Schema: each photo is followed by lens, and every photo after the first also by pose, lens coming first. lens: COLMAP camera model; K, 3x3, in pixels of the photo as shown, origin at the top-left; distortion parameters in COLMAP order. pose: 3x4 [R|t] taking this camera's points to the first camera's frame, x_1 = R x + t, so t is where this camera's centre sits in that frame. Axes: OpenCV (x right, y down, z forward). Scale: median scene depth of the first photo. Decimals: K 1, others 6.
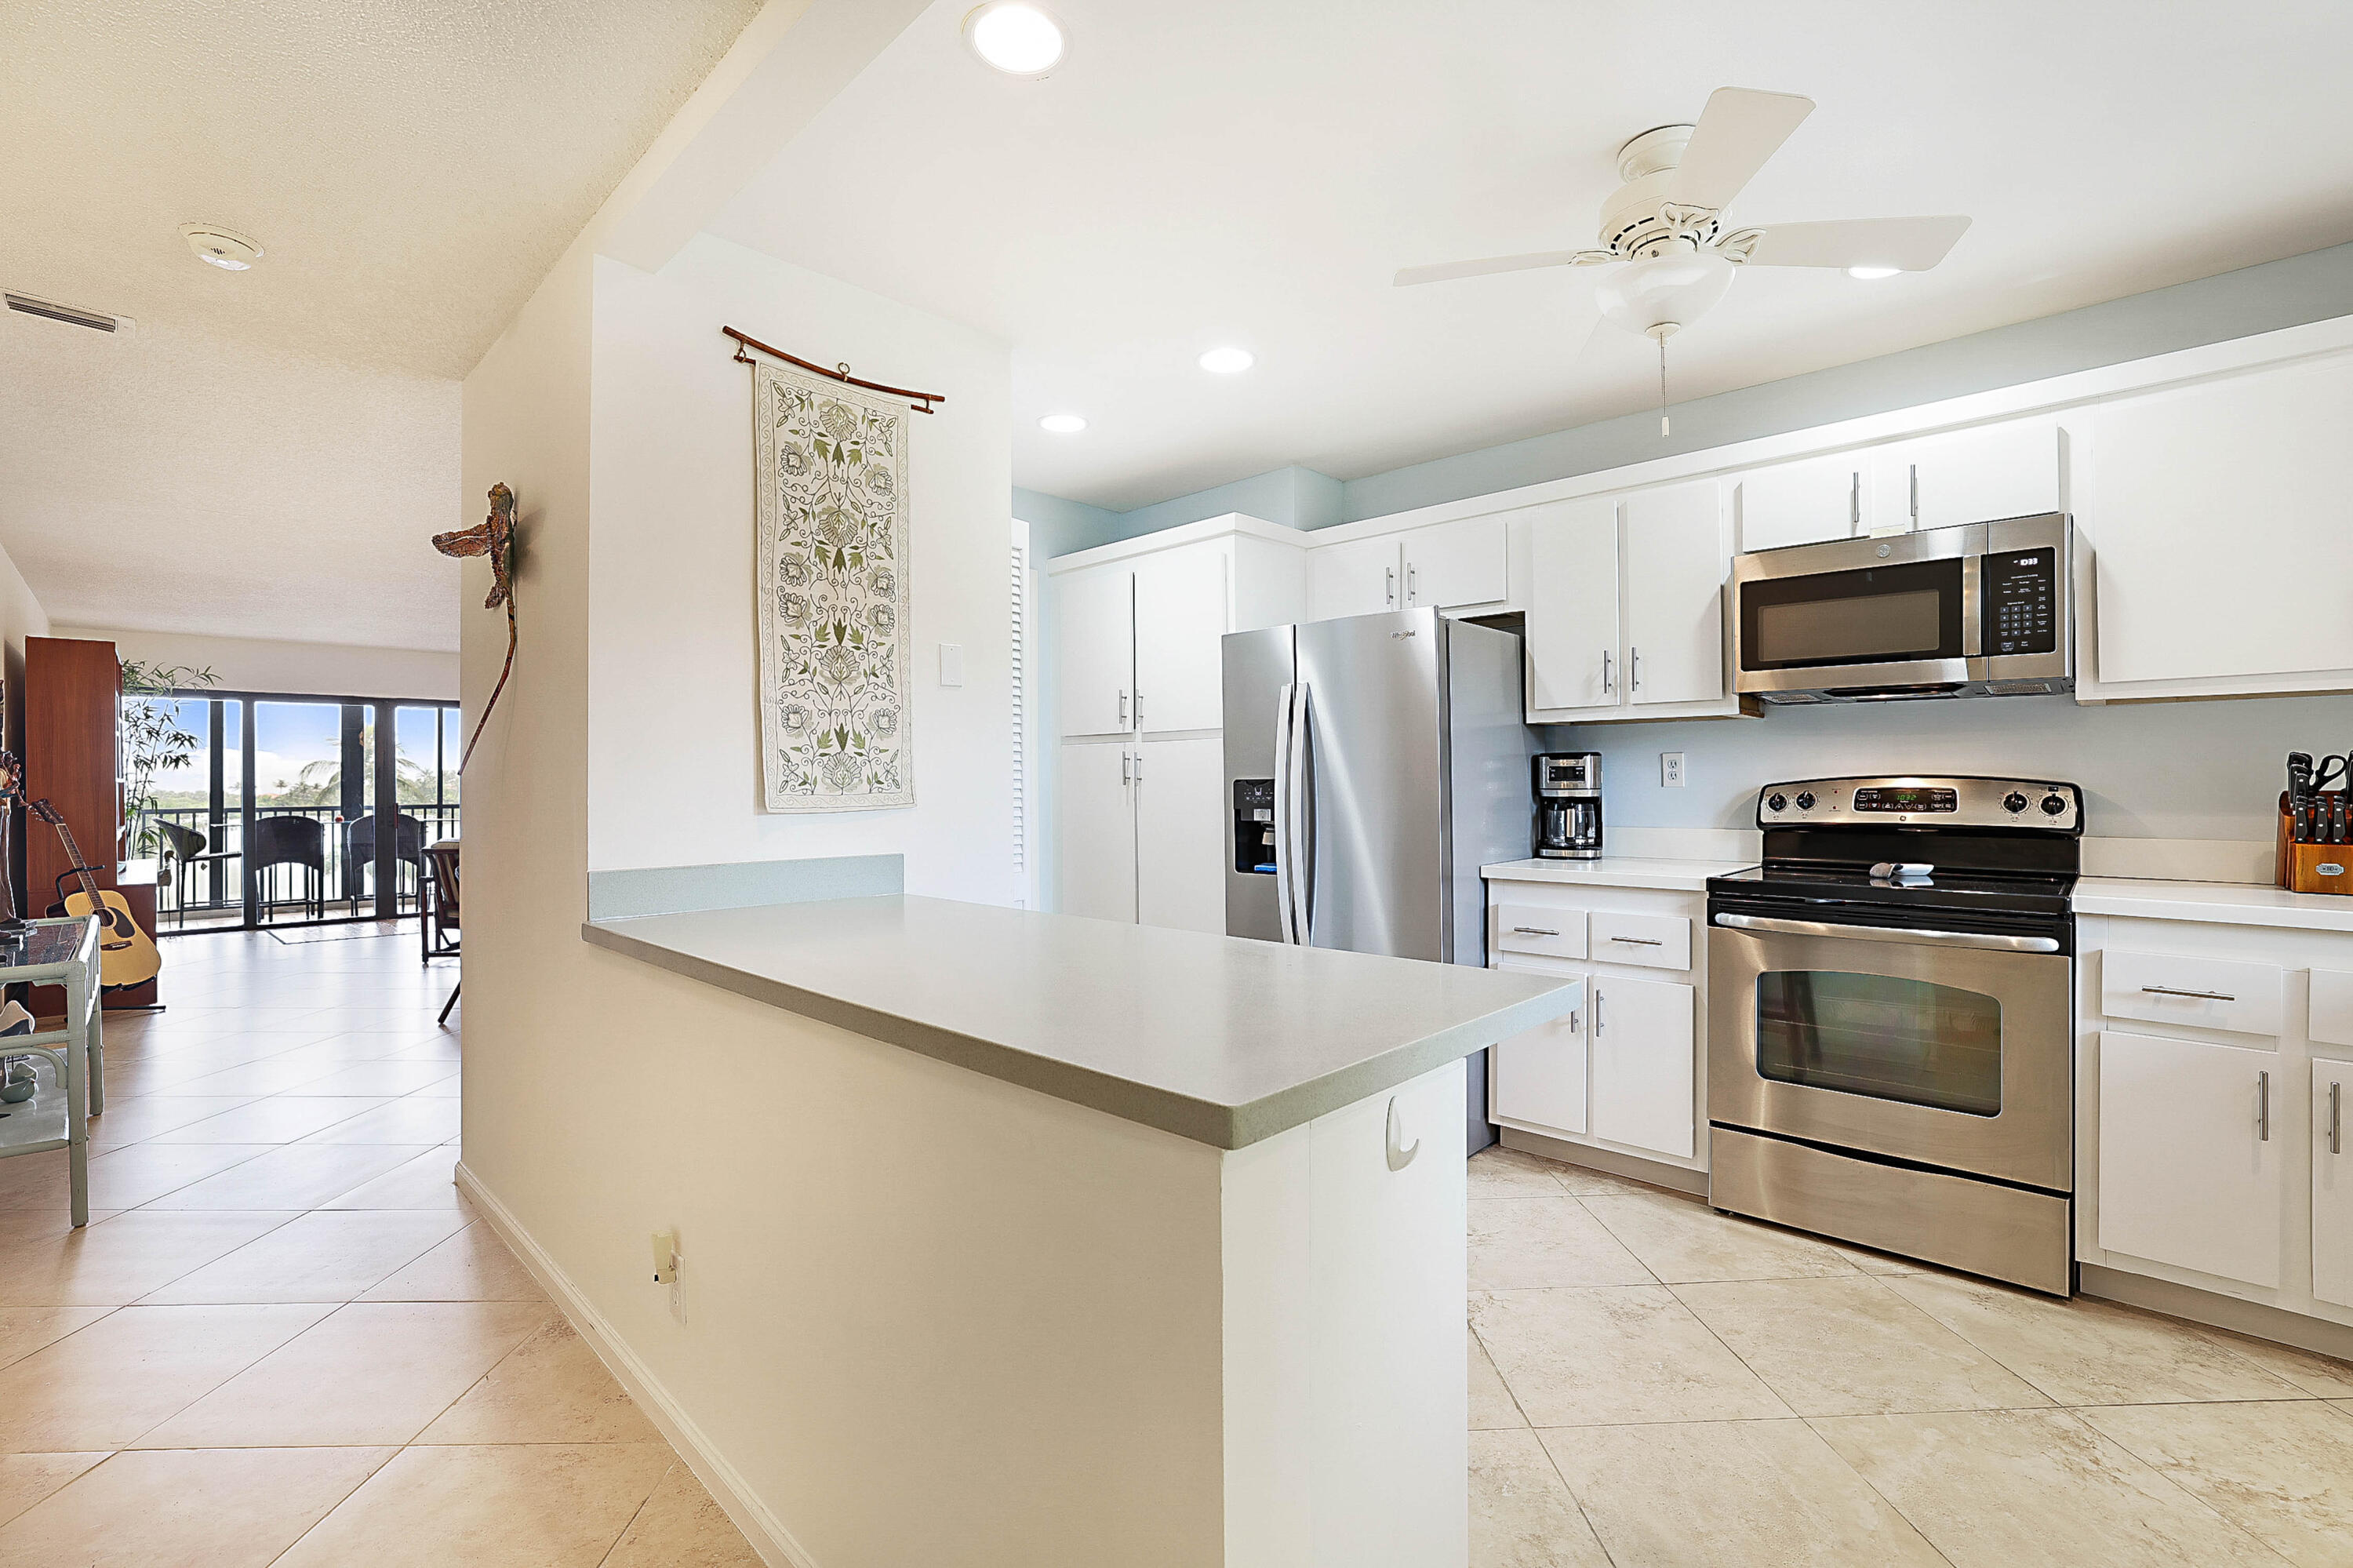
lens RADIAL K [[1024.1, 0, 1173.9], [0, 1024.1, 793.9], [0, 0, 1]] dist [-0.040465, 0.016699]
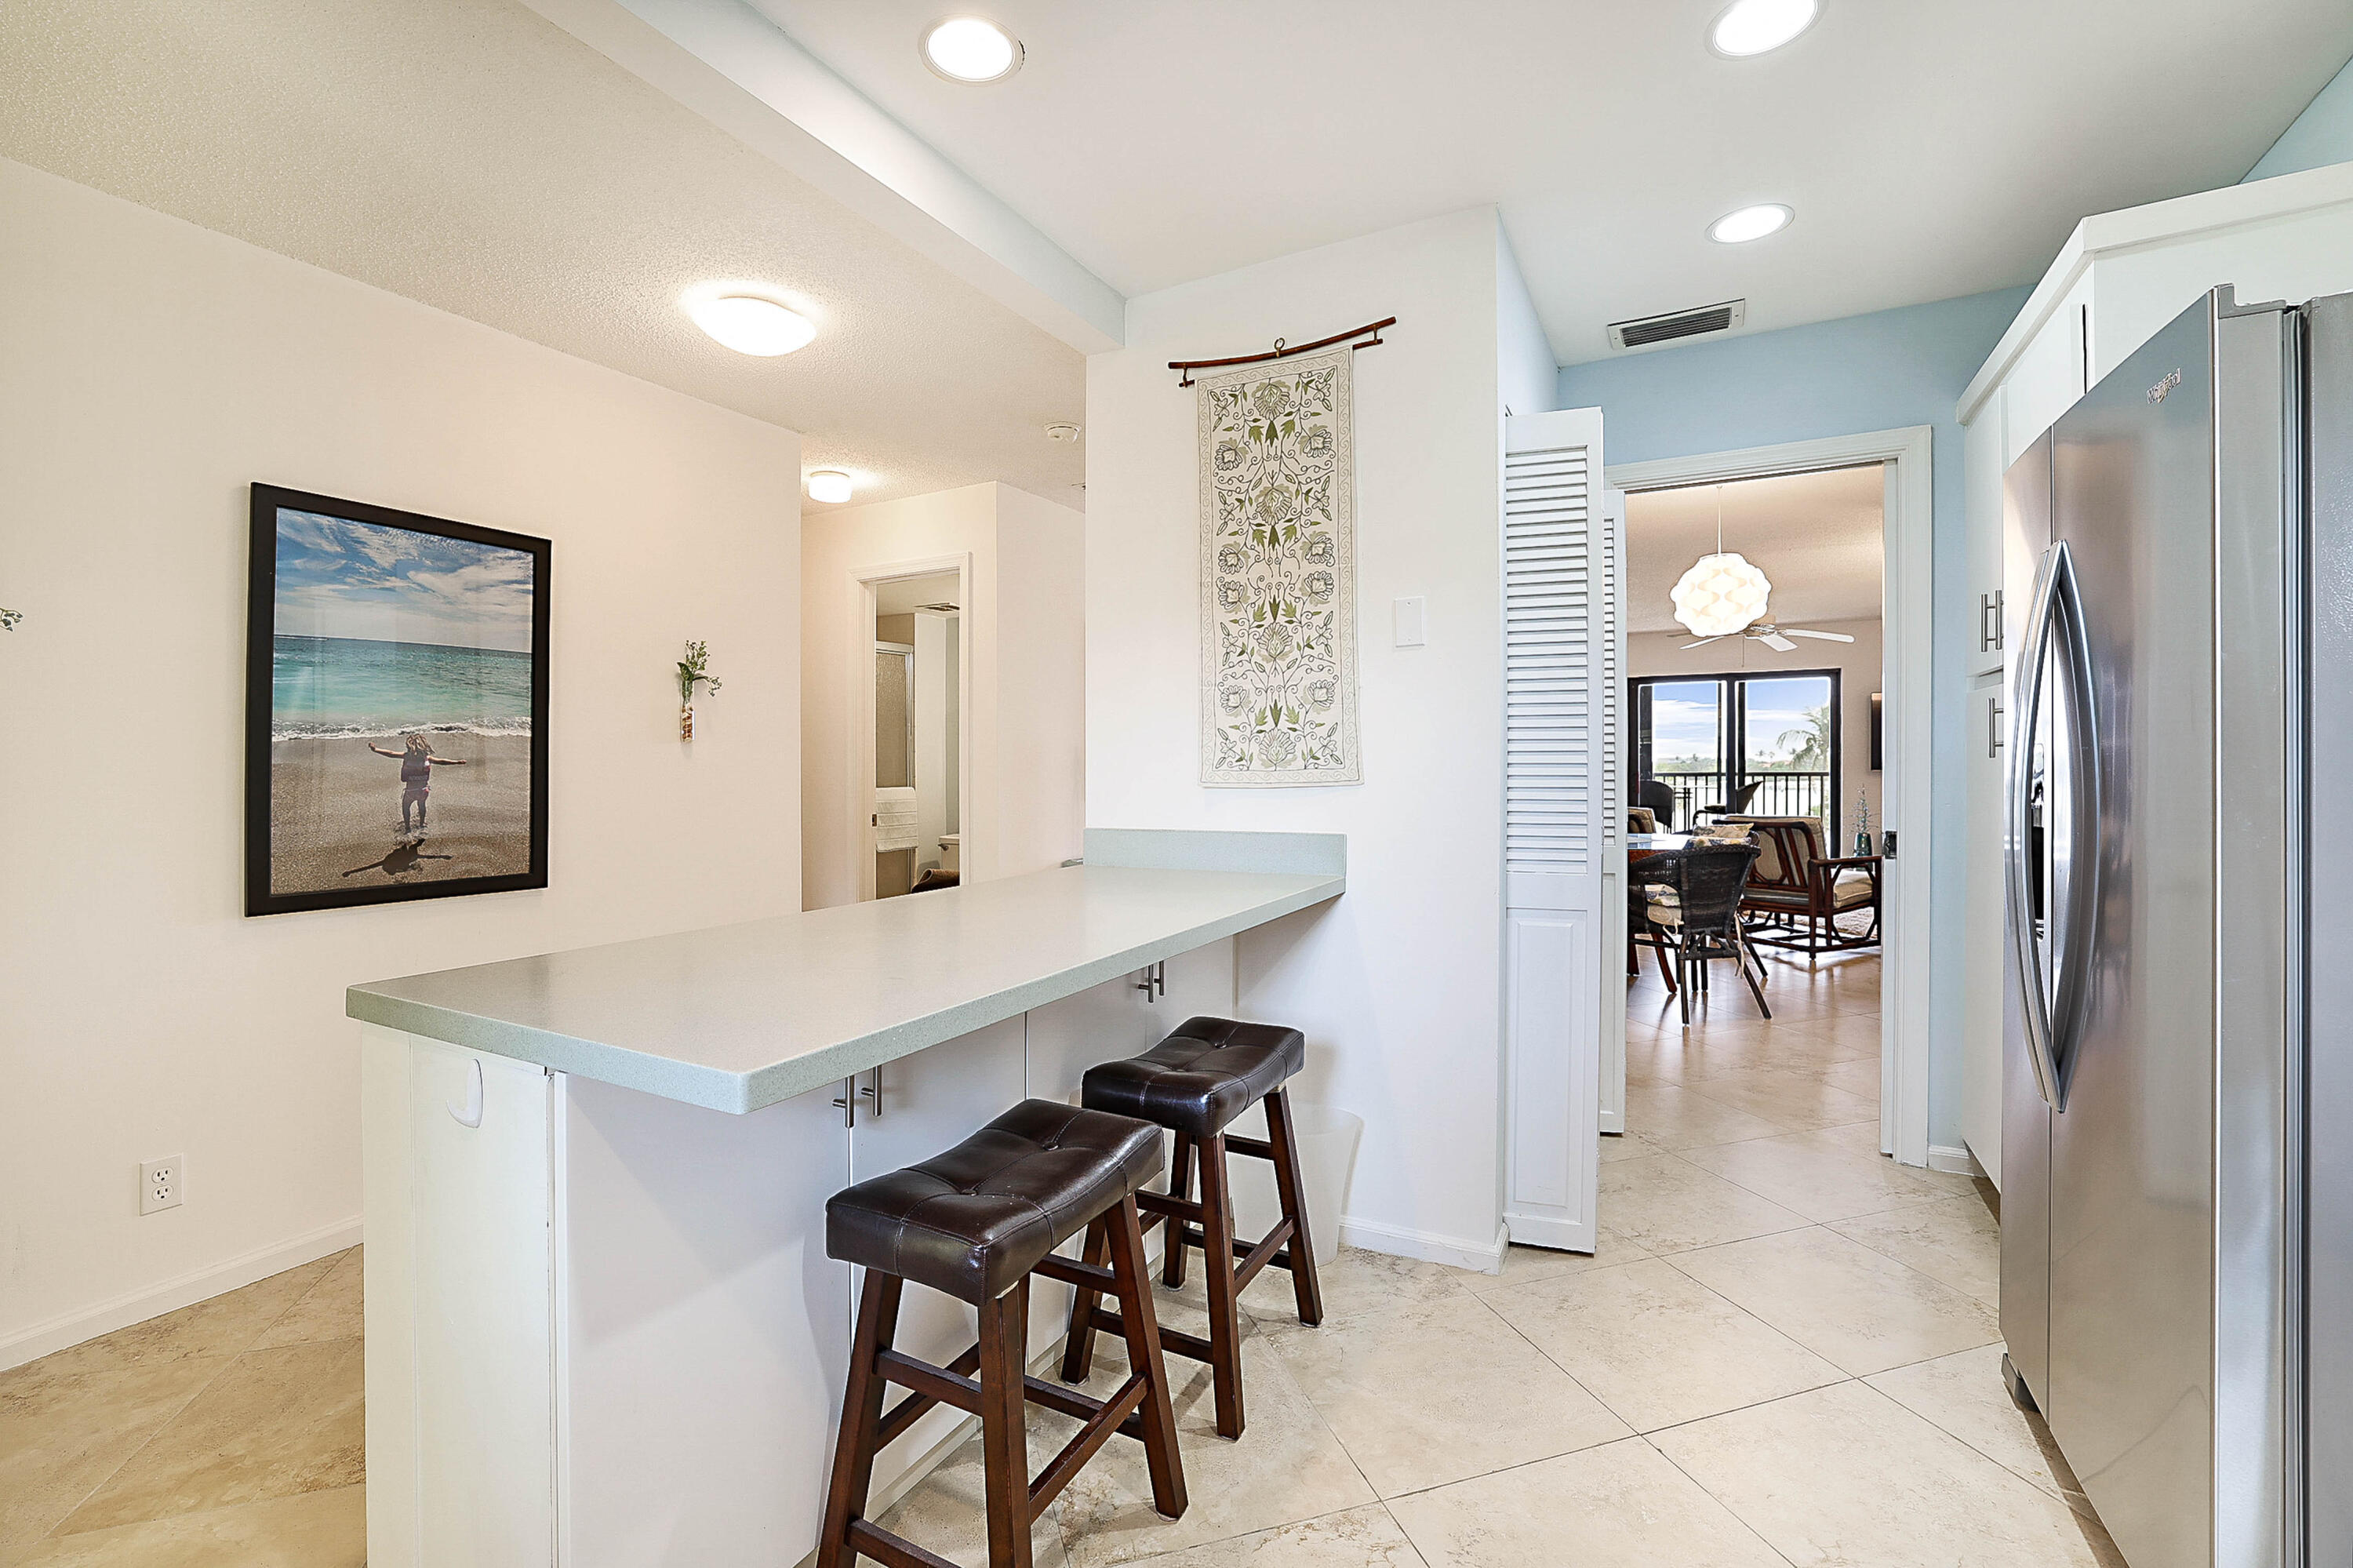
lens RADIAL K [[1020.7, 0, 1162.6], [0, 1020.7, 764.7], [0, 0, 1]] dist [-0.026987, 0.000576]
pose [[0.268807, 0.003448, -0.963188, 0.604550], [0.000475, 0.999993, 0.003712, -0.008870], [0.963194, -0.001455, 0.268803, 0.614967]]
